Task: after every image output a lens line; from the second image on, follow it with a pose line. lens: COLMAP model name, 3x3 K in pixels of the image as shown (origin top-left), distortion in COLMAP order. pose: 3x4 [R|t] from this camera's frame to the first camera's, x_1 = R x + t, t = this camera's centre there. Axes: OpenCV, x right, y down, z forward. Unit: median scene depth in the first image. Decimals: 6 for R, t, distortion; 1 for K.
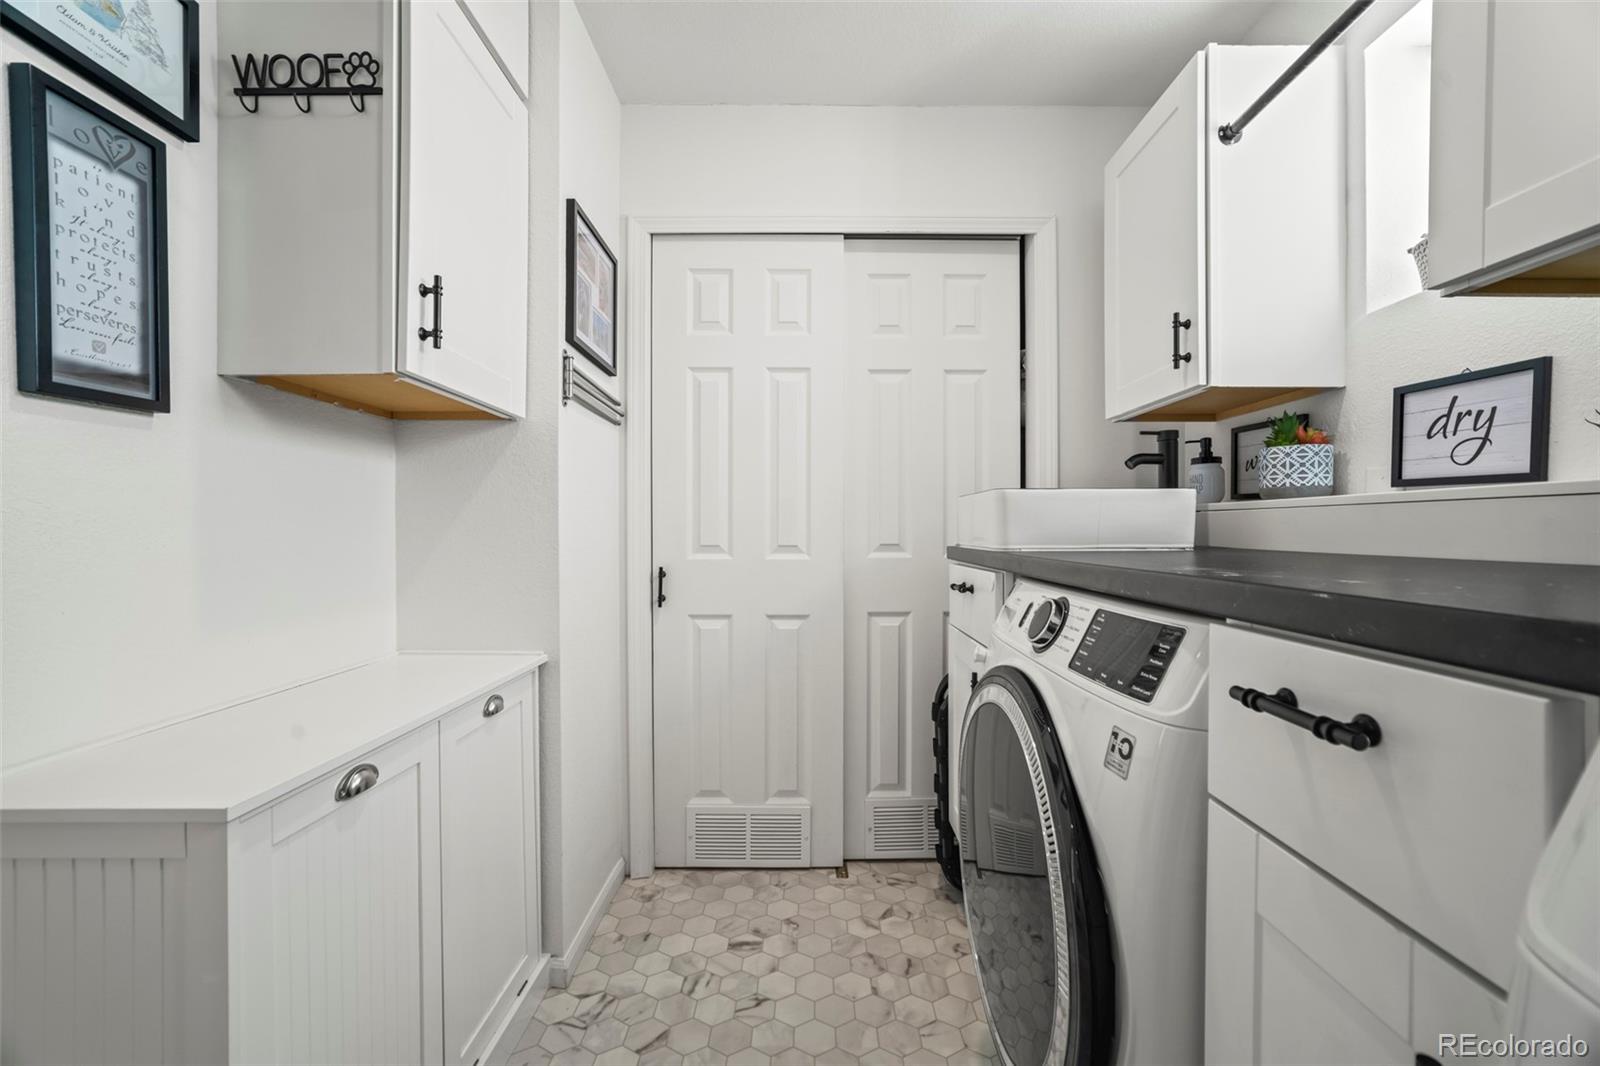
lens RADIAL K [[607.2, 0, 796.3], [0, 607.2, 529.4], [0, 0, 1]] dist [-0.016288, 0.006264]
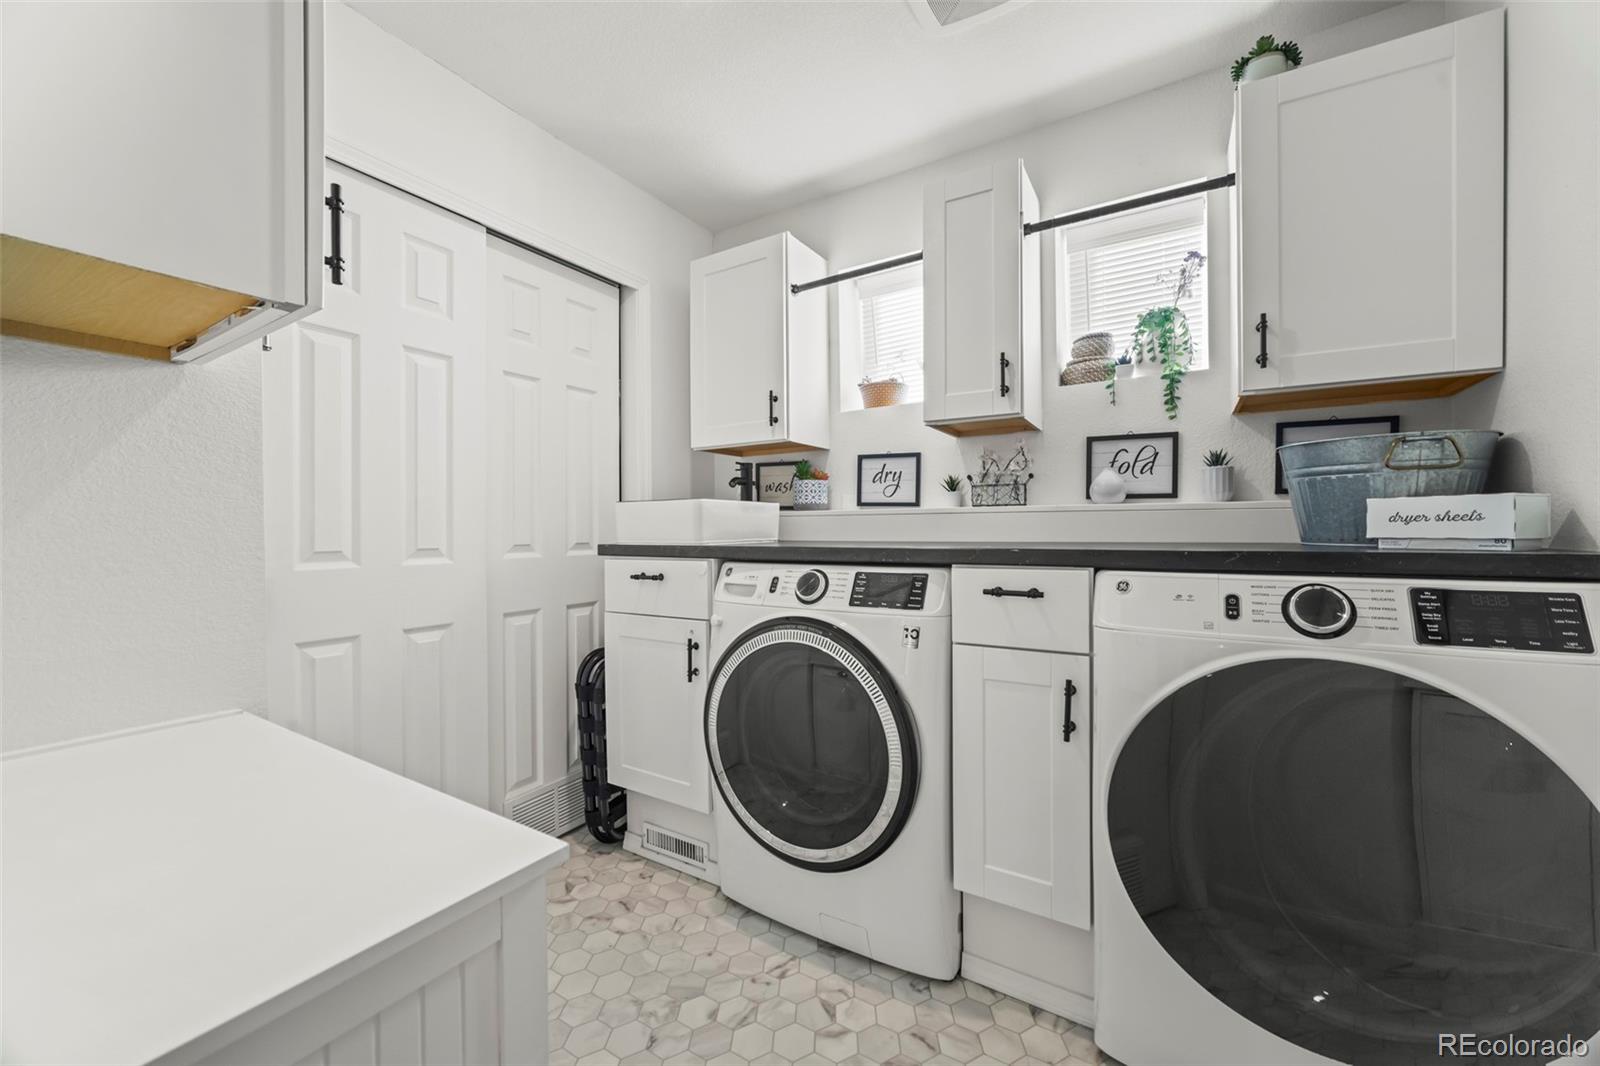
lens RADIAL K [[619.1, 0, 769.1], [0, 619.1, 524.3], [0, 0, 1]] dist [-0.026911, 0.042003]
pose [[0.568857, 0.002657, 0.822432, -0.662309], [0.005961, 0.999955, -0.007354, 0.000106], [-0.822415, 0.009086, 0.568816, 0.090895]]
